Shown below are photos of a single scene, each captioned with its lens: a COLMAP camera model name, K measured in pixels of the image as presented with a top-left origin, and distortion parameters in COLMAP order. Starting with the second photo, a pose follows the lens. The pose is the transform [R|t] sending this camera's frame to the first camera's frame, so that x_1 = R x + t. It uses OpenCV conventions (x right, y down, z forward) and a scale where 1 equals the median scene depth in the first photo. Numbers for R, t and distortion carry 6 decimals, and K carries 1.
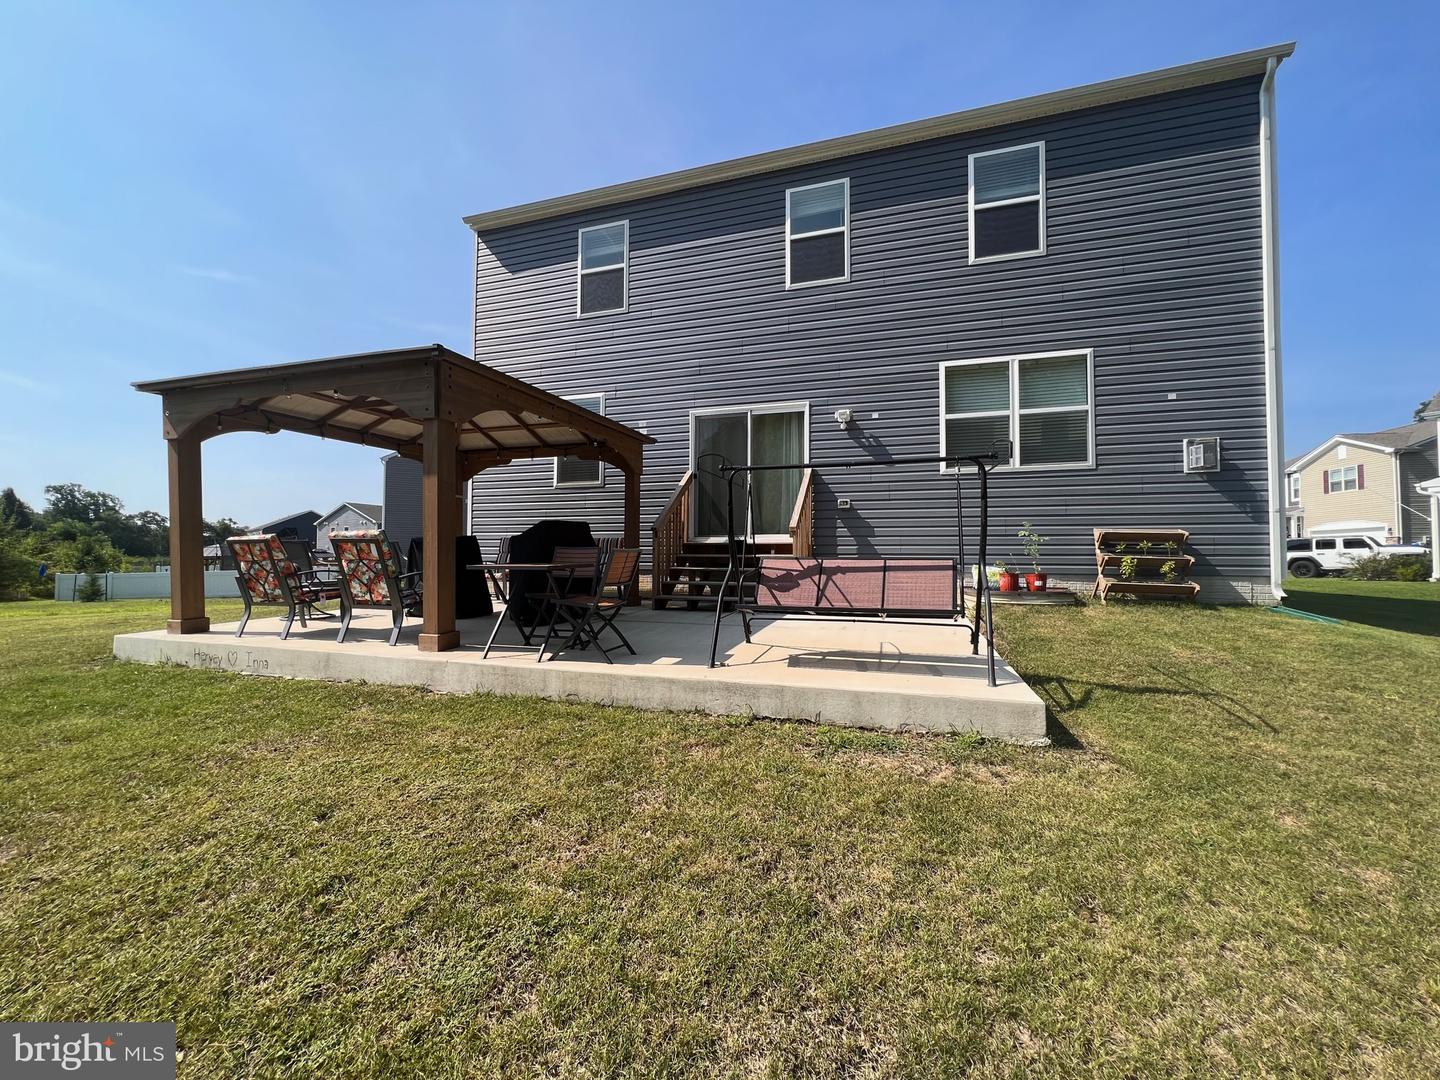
lens RADIAL K [[581.8, 0, 726.8], [0, 581.8, 544.4], [0, 0, 1]] dist [-0.000141, 0.000357]
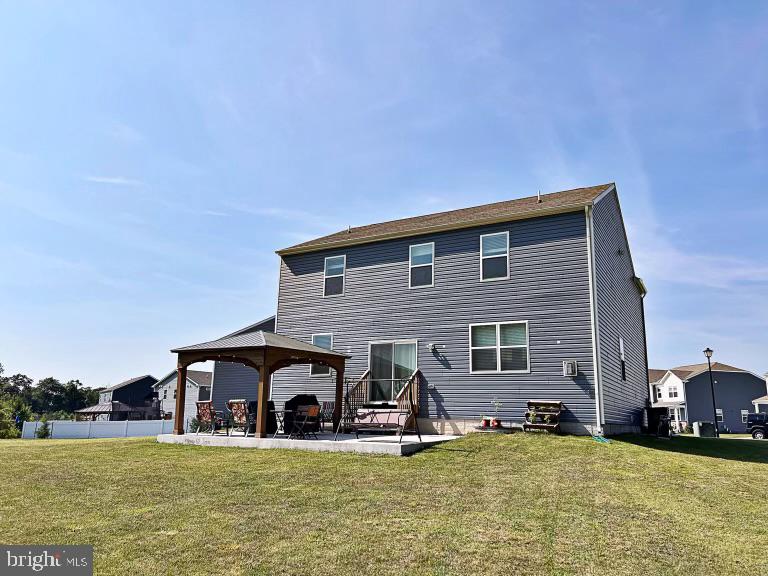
lens RADIAL K [[581.6, 0, 388.9], [0, 581.6, 287.8], [0, 0, 1]] dist [0.066729, -0.015880]
pose [[0.977613, -0.029768, -0.208297, 0.554868], [-0.011973, 0.980468, -0.196315, -0.001611], [0.210072, 0.194414, 0.958161, -1.308509]]
